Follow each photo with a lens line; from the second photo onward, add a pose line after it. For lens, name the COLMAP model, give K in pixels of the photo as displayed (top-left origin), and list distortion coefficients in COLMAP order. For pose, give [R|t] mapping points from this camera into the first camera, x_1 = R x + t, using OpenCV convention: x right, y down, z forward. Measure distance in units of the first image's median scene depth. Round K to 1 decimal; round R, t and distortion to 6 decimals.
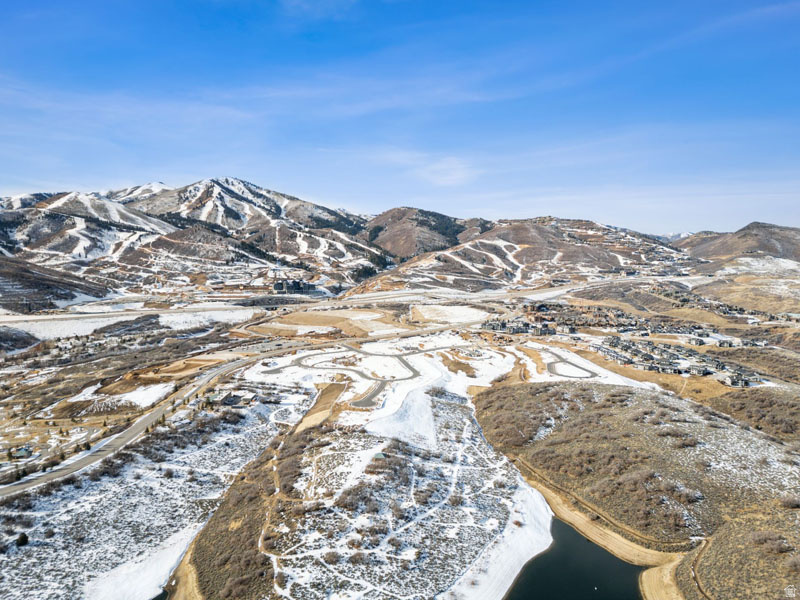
lens RADIAL K [[541.9, 0, 400.0], [0, 541.9, 300.0], [0, 0, 1]] dist [0.086932, -0.111216]
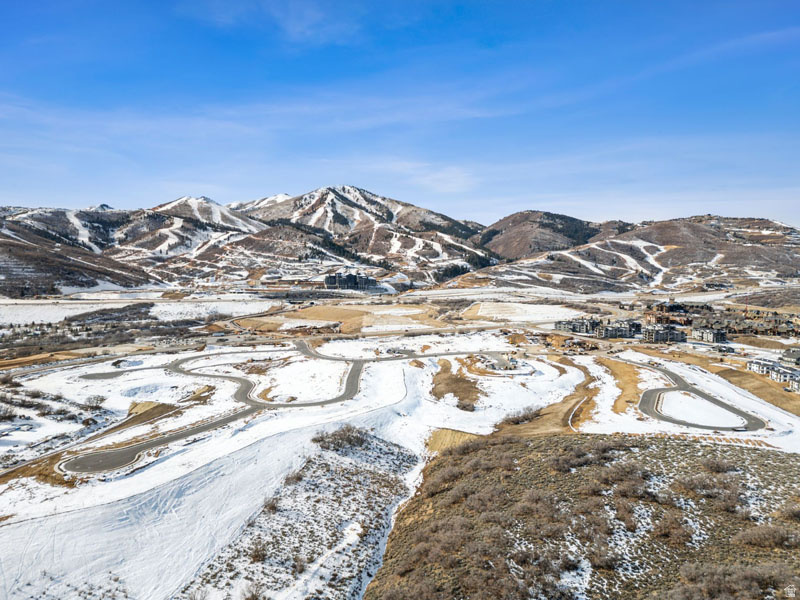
lens RADIAL K [[541.9, 0, 400.0], [0, 541.9, 300.0], [0, 0, 1]] dist [0.086932, -0.111216]
pose [[0.967942, 0.019853, -0.250387, 0.056362], [-0.028648, 0.999092, -0.031529, 0.018250], [0.249533, 0.037692, 0.967632, 0.150425]]
